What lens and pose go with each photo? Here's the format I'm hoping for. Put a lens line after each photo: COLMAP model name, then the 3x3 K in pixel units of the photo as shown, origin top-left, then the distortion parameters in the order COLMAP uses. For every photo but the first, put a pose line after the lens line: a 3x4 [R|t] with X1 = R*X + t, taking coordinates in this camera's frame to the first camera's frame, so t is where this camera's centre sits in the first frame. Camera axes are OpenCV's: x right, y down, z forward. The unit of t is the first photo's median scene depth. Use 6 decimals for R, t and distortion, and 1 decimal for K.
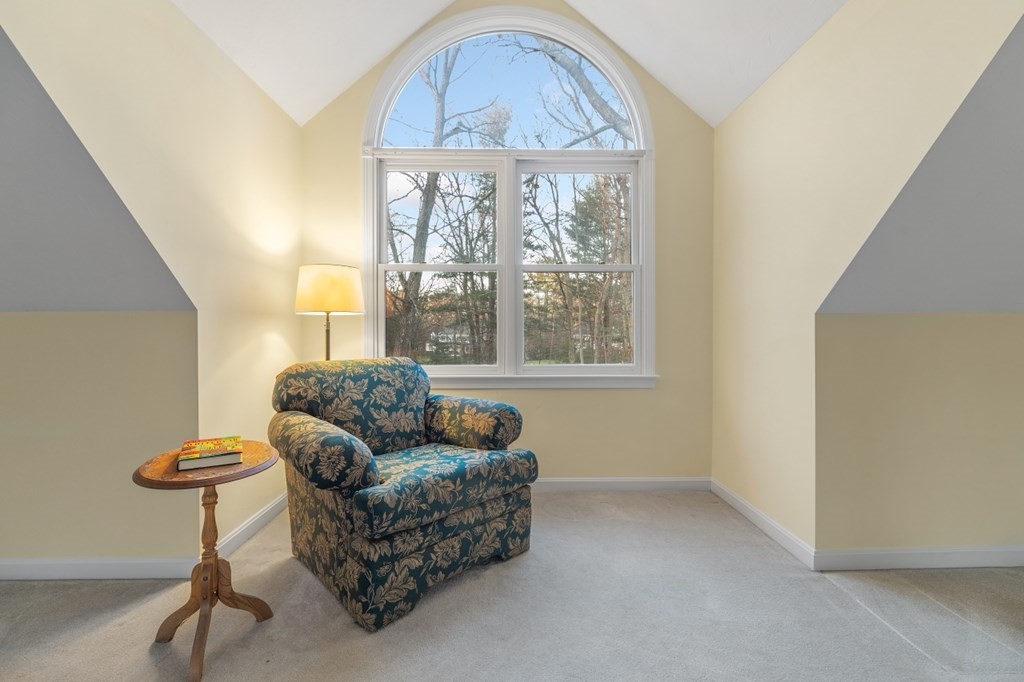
lens RADIAL K [[457.2, 0, 511.6], [0, 457.2, 333.4], [0, 0, 1]] dist [0.001842, 0.000199]
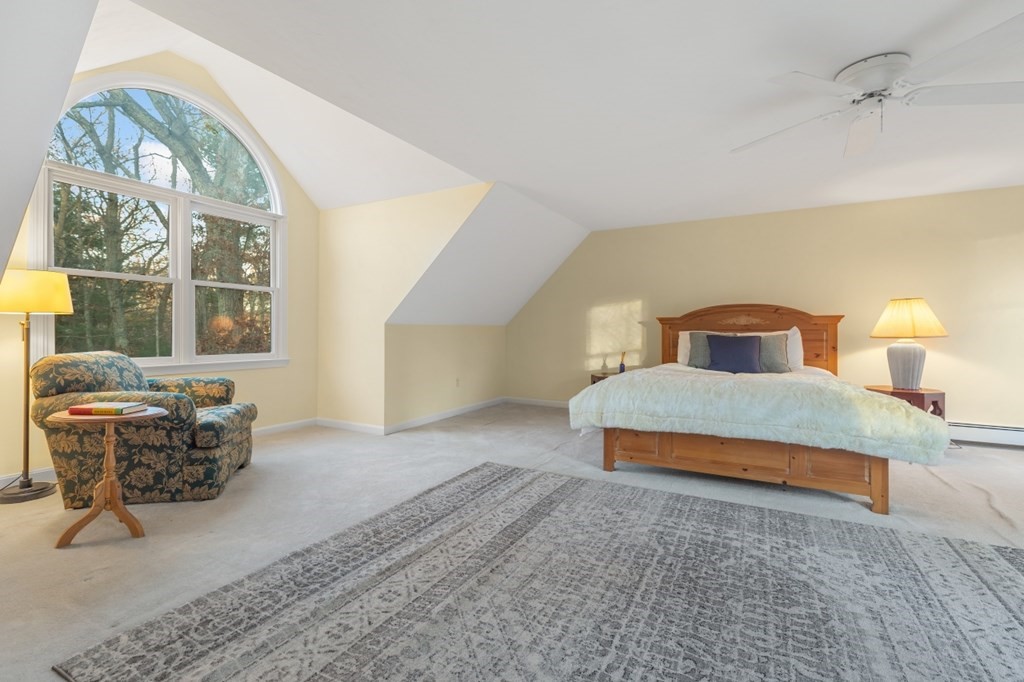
lens RADIAL K [[463.0, 0, 514.0], [0, 463.0, 323.7], [0, 0, 1]] dist [0.004101, 0.000491]
pose [[0.499389, 0.019088, 0.866167, -0.971047], [-0.001726, 0.999777, -0.021038, 0.004796], [-0.866376, 0.009011, 0.499311, -0.686057]]
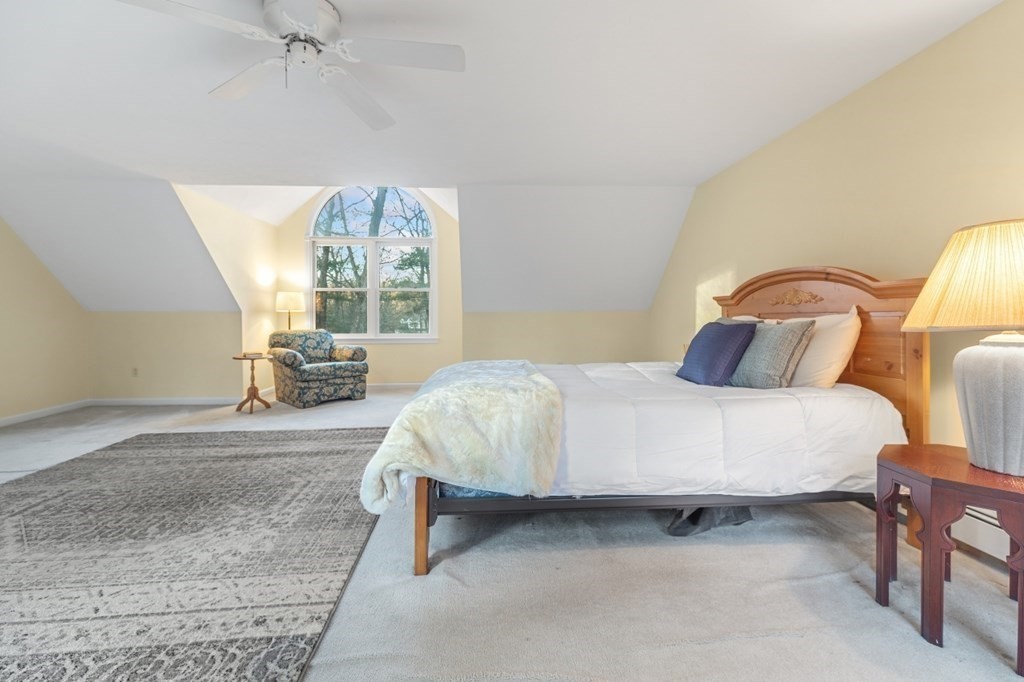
lens RADIAL K [[463.0, 0, 514.0], [0, 463.0, 323.7], [0, 0, 1]] dist [0.004101, 0.000491]
pose [[0.998338, -0.000044, 0.057630, 0.776918], [-0.000464, 0.999961, 0.008800, 0.001419], [-0.057628, -0.008812, 0.998299, -1.830938]]
